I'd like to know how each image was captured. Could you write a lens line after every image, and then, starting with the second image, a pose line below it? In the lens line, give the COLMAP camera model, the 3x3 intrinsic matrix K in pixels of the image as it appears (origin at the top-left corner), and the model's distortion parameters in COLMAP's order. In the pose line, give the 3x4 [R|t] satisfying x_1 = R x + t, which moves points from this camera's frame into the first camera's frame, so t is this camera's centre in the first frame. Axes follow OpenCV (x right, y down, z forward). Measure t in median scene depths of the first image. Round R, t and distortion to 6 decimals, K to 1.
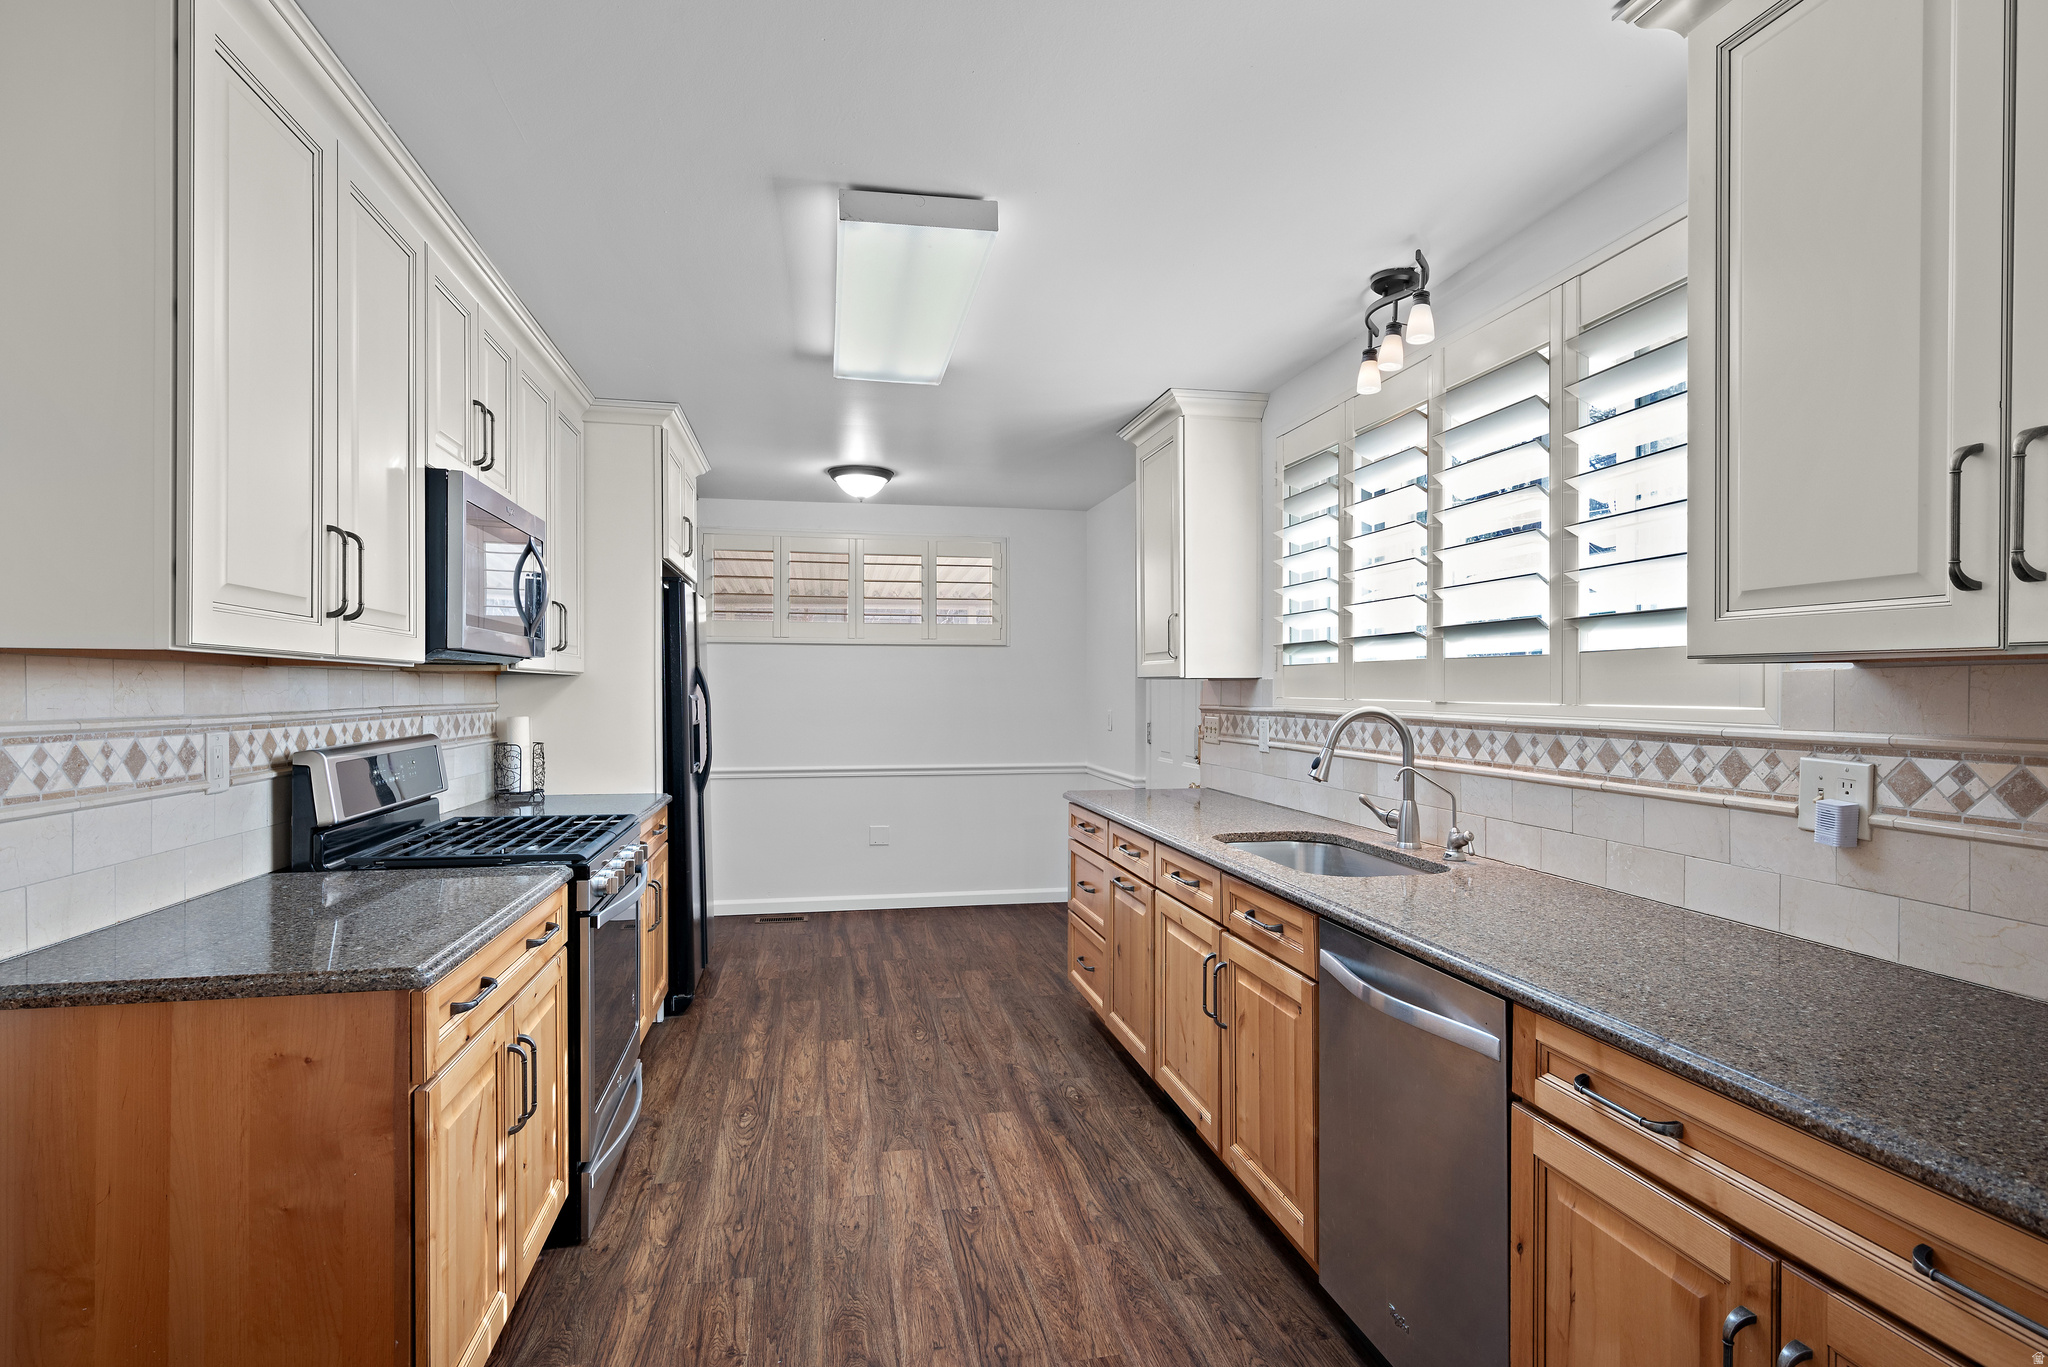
lens RADIAL K [[1060.5, 0, 1030.0], [0, 1060.5, 691.3], [0, 0, 1]] dist [0.000938, 0.000043]
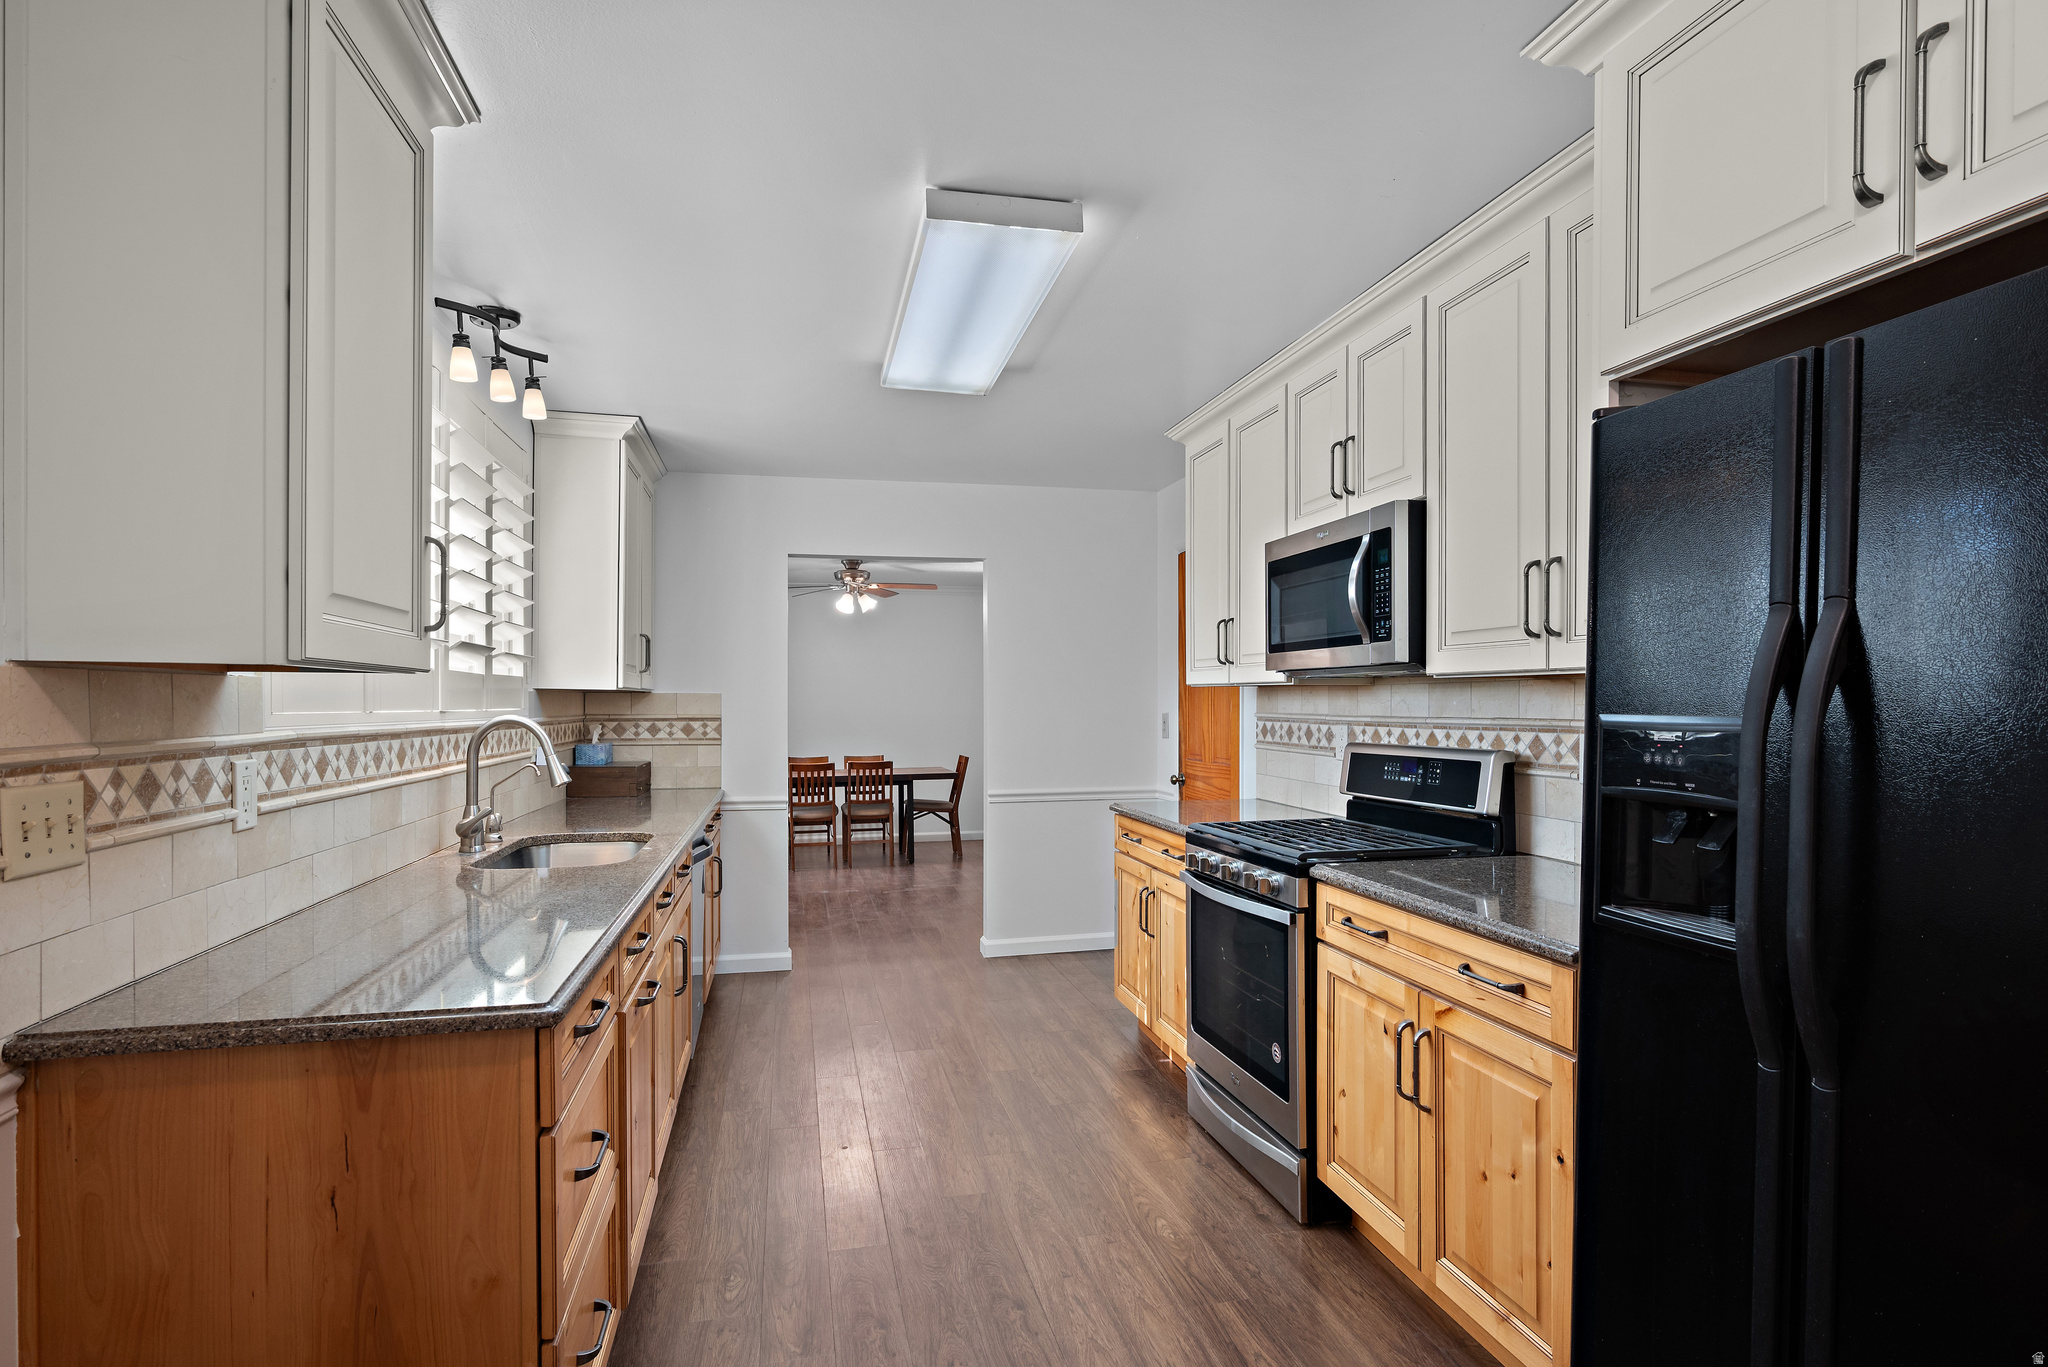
lens RADIAL K [[1060.5, 0, 1016.7], [0, 1060.5, 700.4], [0, 0, 1]] dist [0.000938, 0.000043]
pose [[-0.999955, 0.004403, -0.008349, -0.157224], [0.004458, 0.999968, -0.006635, 0.005384], [0.008320, -0.006671, -0.999943, 1.905122]]
